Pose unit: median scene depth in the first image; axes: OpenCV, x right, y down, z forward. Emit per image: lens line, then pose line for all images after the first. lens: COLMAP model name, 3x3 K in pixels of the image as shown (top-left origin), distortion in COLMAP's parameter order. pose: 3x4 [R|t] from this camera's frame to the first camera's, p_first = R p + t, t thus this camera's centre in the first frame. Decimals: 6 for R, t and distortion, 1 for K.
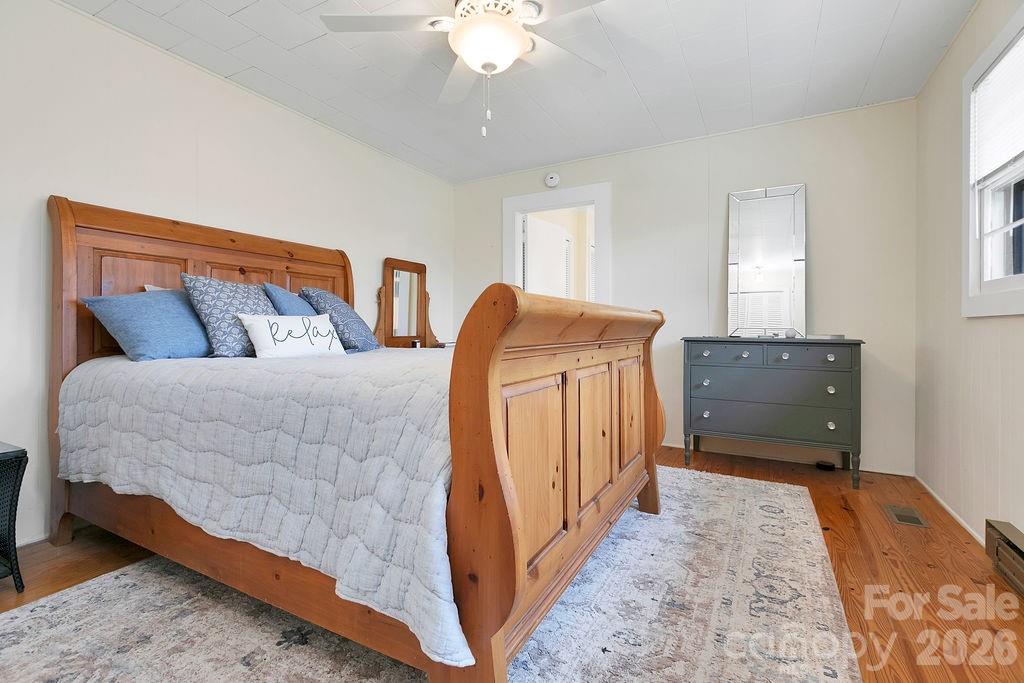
lens RADIAL K [[457.0, 0, 512.8], [0, 457.0, 331.4], [0, 0, 1]] dist [0.003091, 0.000119]
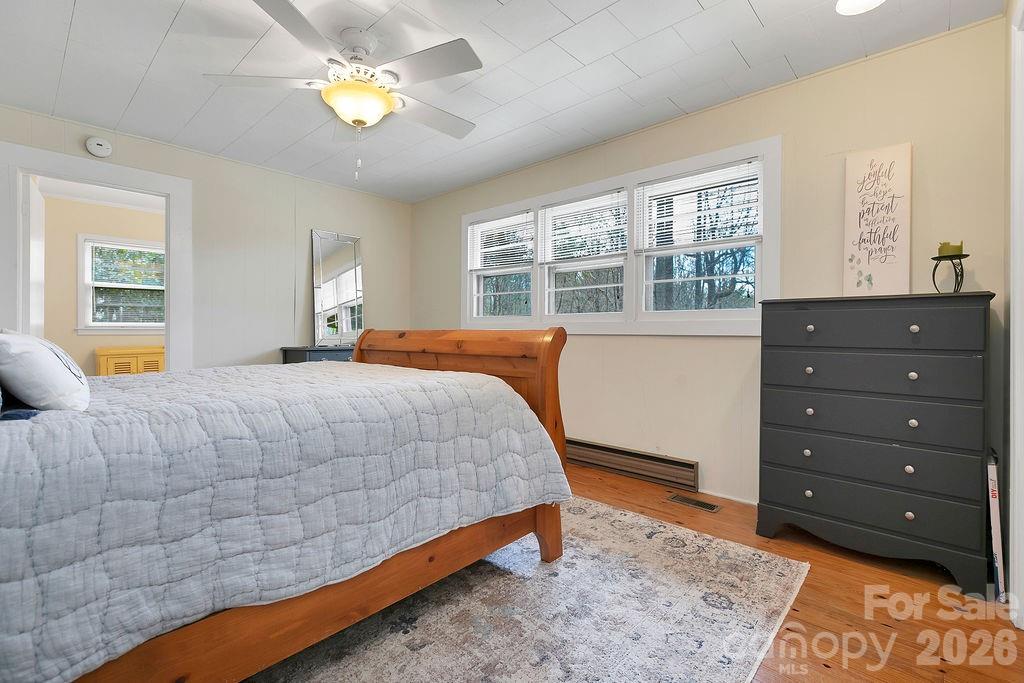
lens RADIAL K [[457.0, 0, 511.4], [0, 457.0, 332.9], [0, 0, 1]] dist [0.003091, 0.000119]
pose [[0.244836, -0.001963, 0.969563, -1.407507], [0.005229, 0.999986, 0.000704, -0.052476], [-0.969551, 0.004898, 0.244842, 0.428195]]
